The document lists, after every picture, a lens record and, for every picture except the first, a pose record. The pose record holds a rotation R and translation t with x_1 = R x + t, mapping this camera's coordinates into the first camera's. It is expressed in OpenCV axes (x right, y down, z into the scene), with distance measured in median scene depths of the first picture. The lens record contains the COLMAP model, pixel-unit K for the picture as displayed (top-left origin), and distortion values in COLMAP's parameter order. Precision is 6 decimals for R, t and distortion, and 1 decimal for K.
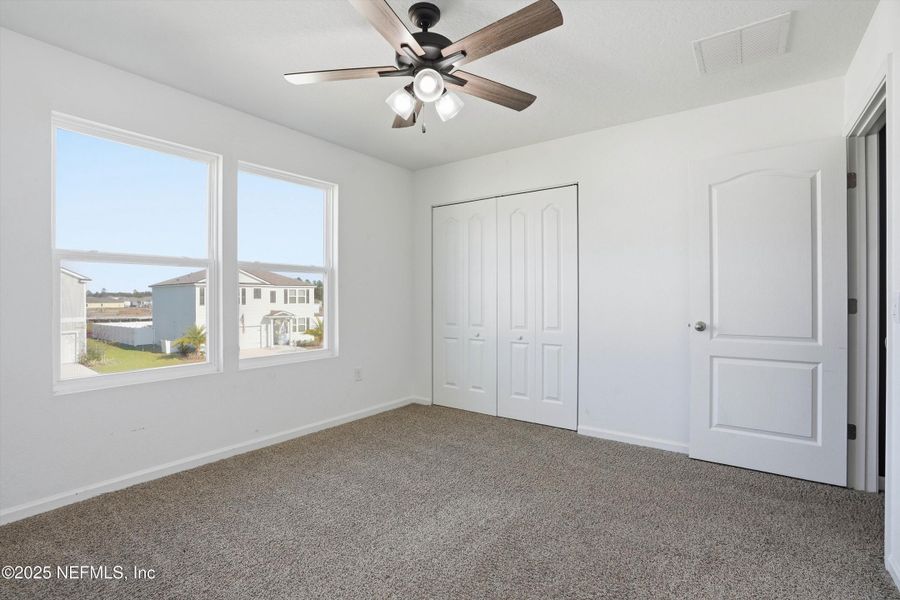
lens RADIAL K [[413.8, 0, 453.7], [0, 413.8, 300.3], [0, 0, 1]] dist [-0.031772, 0.000725]
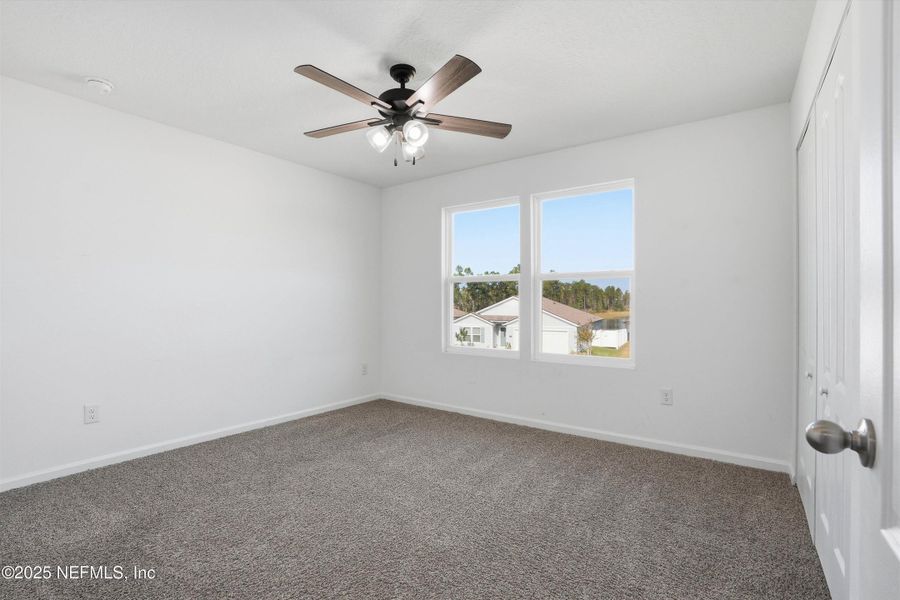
lens RADIAL K [[413.8, 0, 453.7], [0, 413.8, 300.3], [0, 0, 1]] dist [-0.031772, 0.000725]
pose [[0.028091, -0.011056, -0.999544, 0.755394], [-0.016647, 0.999795, -0.011526, 0.006973], [0.999467, 0.016963, 0.027901, 0.738993]]
